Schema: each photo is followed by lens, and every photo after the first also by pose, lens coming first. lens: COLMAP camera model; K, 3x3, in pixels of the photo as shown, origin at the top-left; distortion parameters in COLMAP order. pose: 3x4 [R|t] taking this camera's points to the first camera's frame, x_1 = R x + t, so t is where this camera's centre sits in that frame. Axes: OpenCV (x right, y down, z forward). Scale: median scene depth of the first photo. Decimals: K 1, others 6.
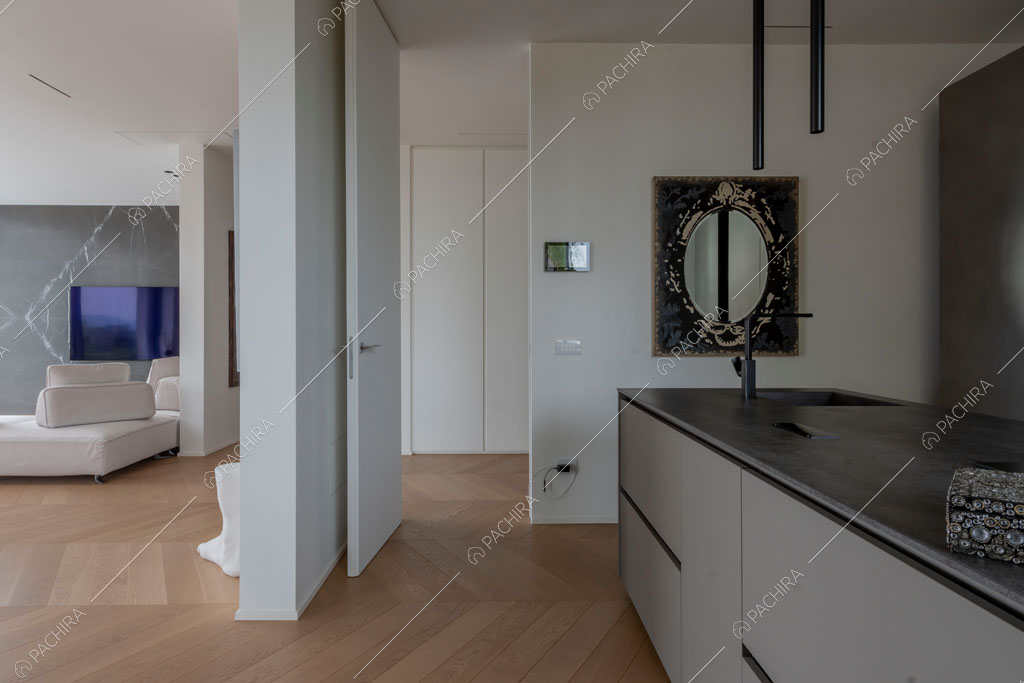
lens RADIAL K [[615.1, 0, 512.4], [0, 615.1, 334.7], [0, 0, 1]] dist [0.004631, -0.000800]
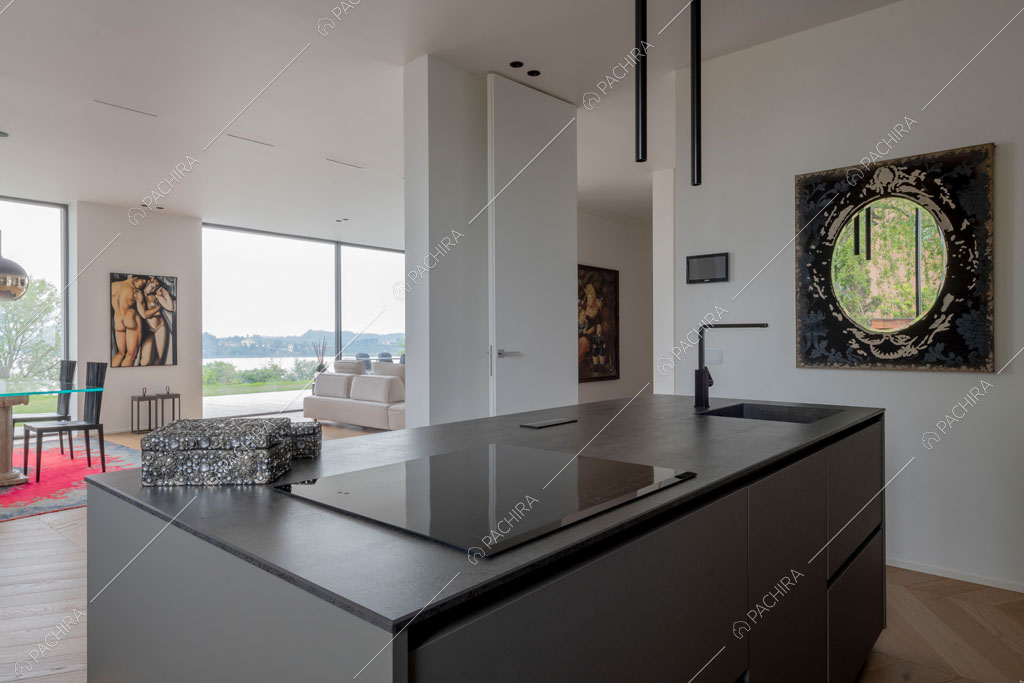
lens RADIAL K [[615.1, 0, 511.9], [0, 615.1, 339.9], [0, 0, 1]] dist [0.004631, -0.000800]
pose [[0.749940, -0.000565, -0.661505, 0.525415], [-0.002887, 0.999987, -0.004127, -0.002358], [0.661499, 0.005004, 0.749929, 0.014840]]
